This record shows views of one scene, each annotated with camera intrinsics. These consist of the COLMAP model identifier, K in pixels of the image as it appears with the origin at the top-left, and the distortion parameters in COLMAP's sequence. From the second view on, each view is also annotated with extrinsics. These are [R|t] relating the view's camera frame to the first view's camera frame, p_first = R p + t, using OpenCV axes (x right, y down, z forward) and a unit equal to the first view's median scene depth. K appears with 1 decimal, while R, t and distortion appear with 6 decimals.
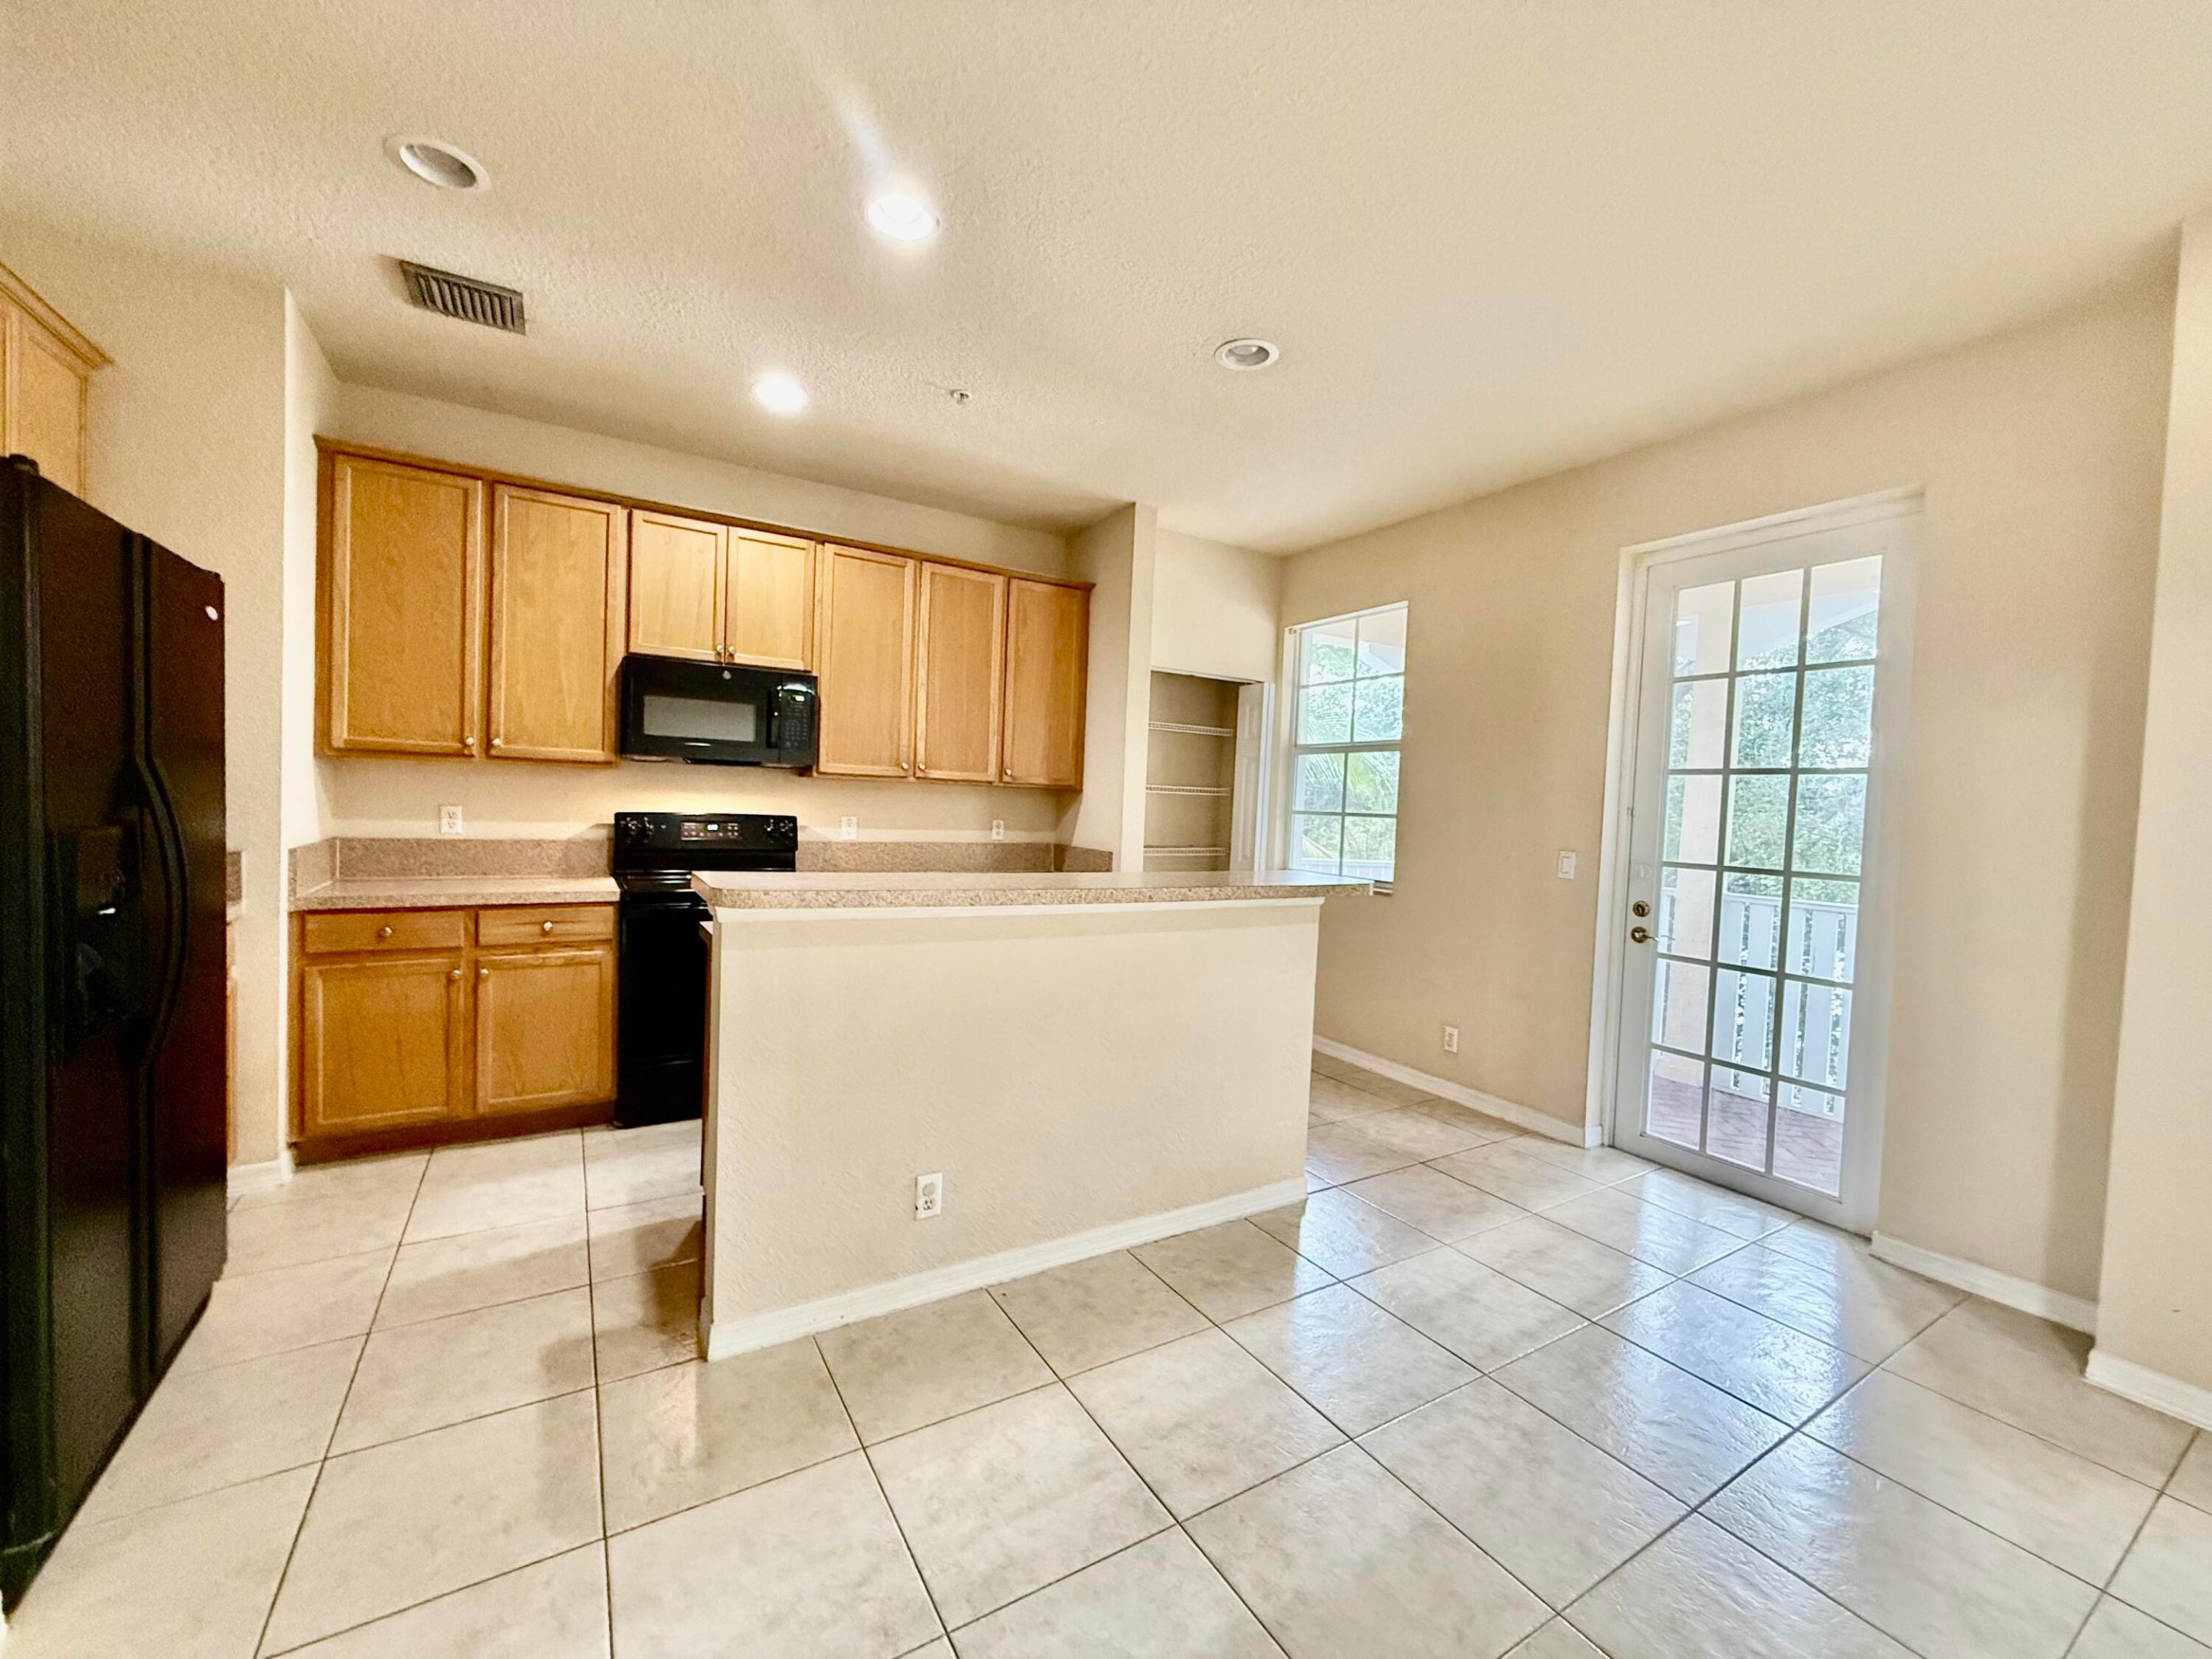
lens RADIAL K [[901.6, 0, 1111.4], [0, 901.6, 811.7], [0, 0, 1]] dist [0.009722, 0.000082]
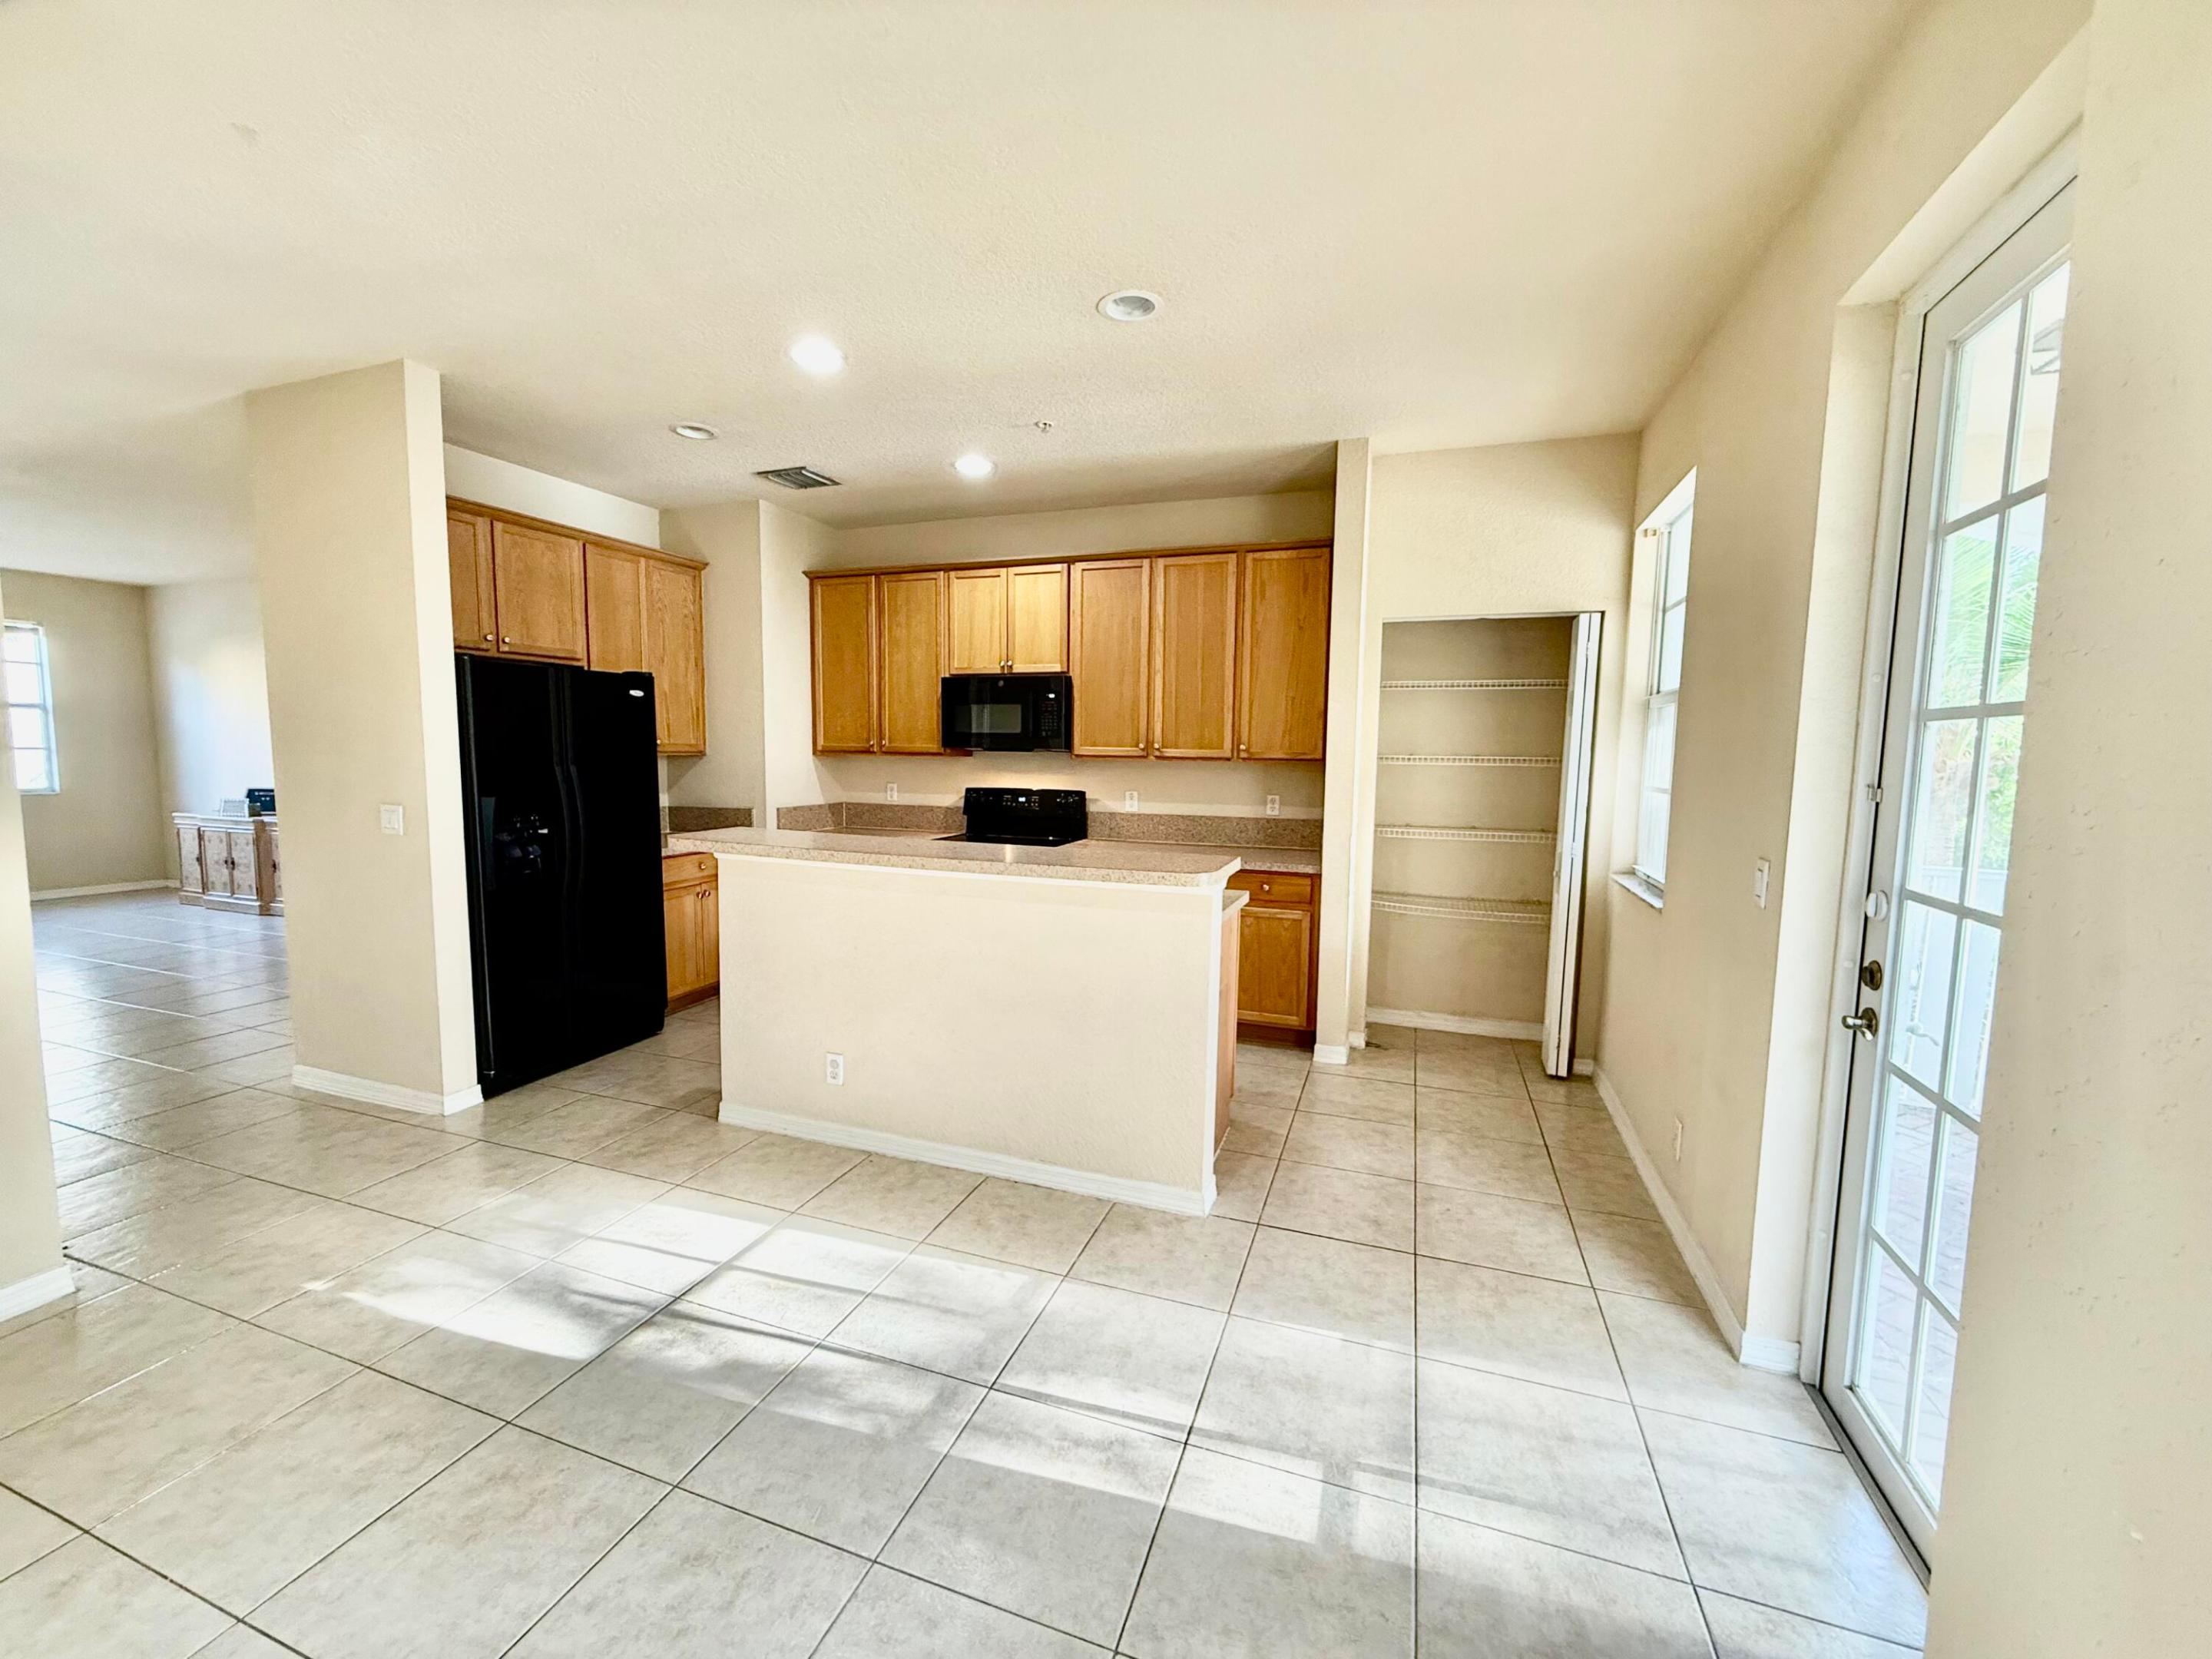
lens RADIAL K [[884.5, 0, 1101.8], [0, 884.5, 828.0], [0, 0, 1]] dist [0.000654, -0.000006]
pose [[0.615734, 0.037328, -0.787069, 0.671437], [0.000338, 0.998865, 0.047638, -0.002108], [0.787954, -0.029599, 0.615023, 0.312131]]
